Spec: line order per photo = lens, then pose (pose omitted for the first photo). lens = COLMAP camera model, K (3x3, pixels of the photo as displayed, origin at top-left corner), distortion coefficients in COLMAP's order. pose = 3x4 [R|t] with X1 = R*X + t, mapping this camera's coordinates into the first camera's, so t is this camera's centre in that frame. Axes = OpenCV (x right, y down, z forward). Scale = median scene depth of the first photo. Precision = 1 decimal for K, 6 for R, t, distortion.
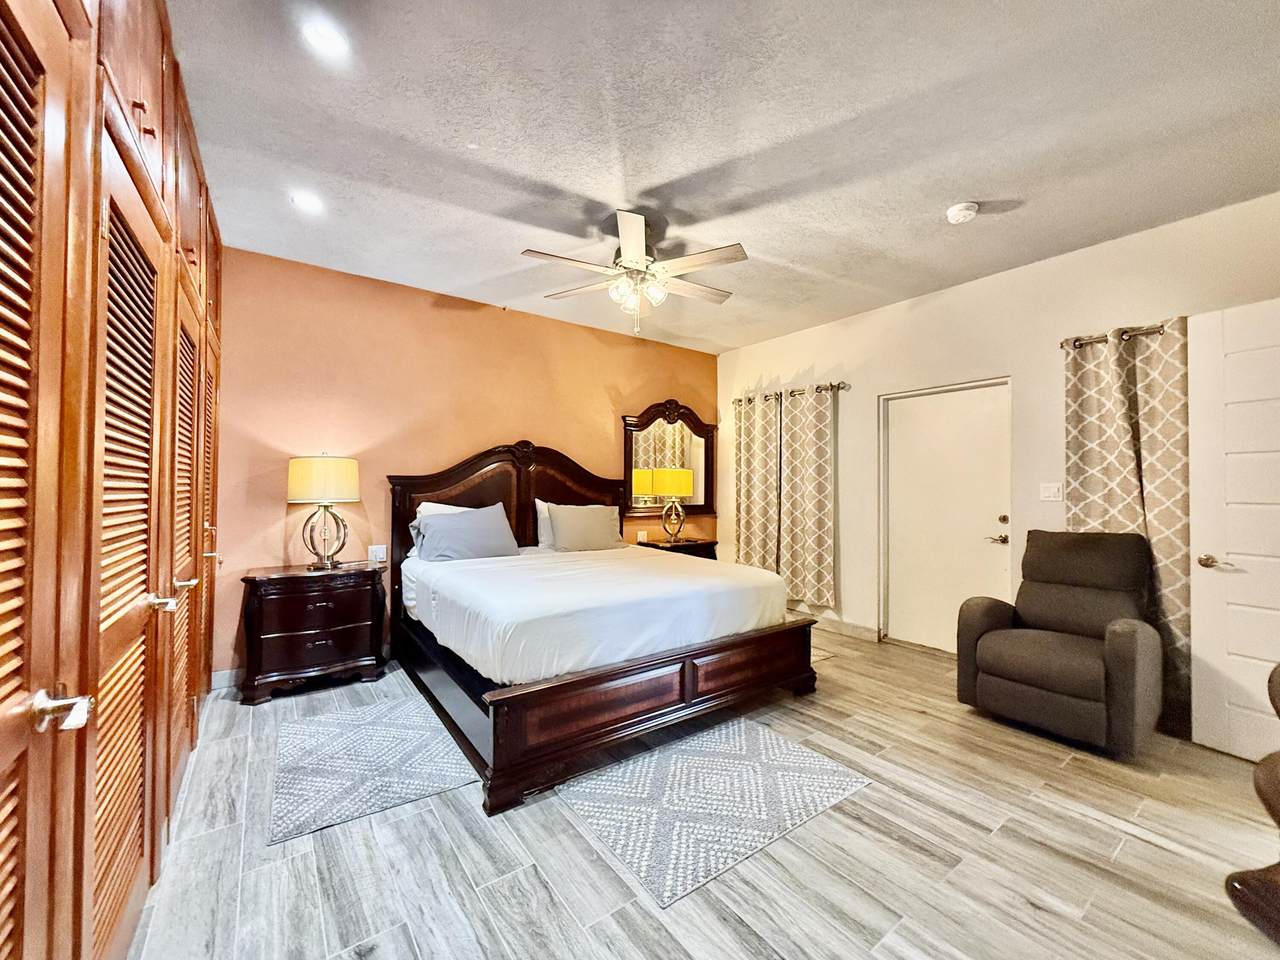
lens RADIAL K [[510.3, 0, 637.8], [0, 510.3, 481.5], [0, 0, 1]] dist [-0.012895, -0.000267]
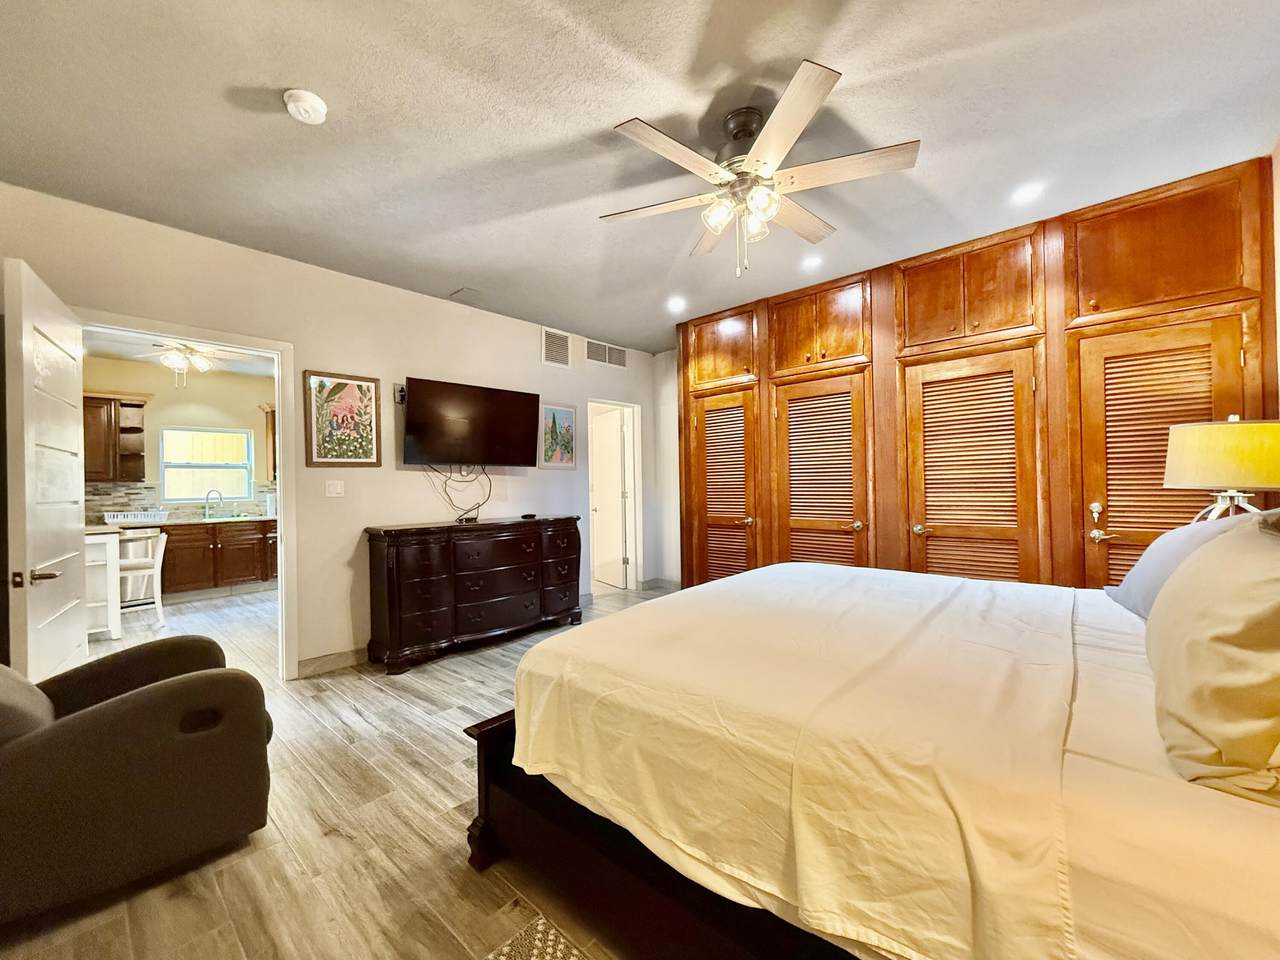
lens RADIAL K [[510.3, 0, 640.5], [0, 510.3, 481.4], [0, 0, 1]] dist [-0.012895, -0.000267]
pose [[-0.977803, 0.011671, -0.209202, 0.200274], [0.015752, 0.999717, -0.017851, 0.018641], [0.208934, -0.020750, -0.977710, 1.117898]]
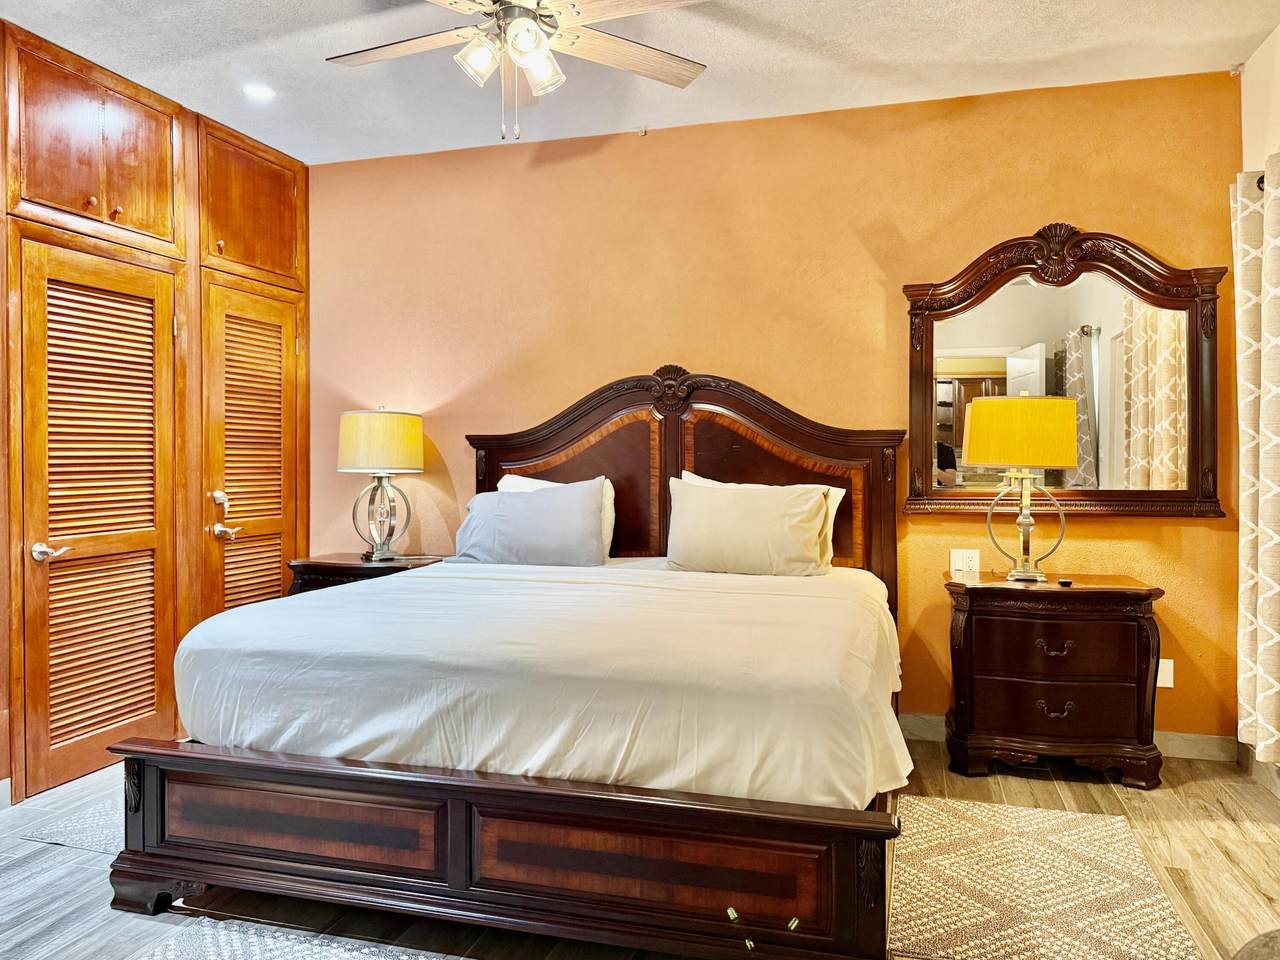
lens RADIAL K [[902.8, 0, 632.8], [0, 902.8, 477.9], [0, 0, 1]] dist [0.033706, -0.045505]
pose [[0.616783, 0.008195, -0.787090, 0.508358], [0.018242, 0.999528, 0.024701, 0.015796], [0.786922, -0.029593, 0.616343, 0.354029]]
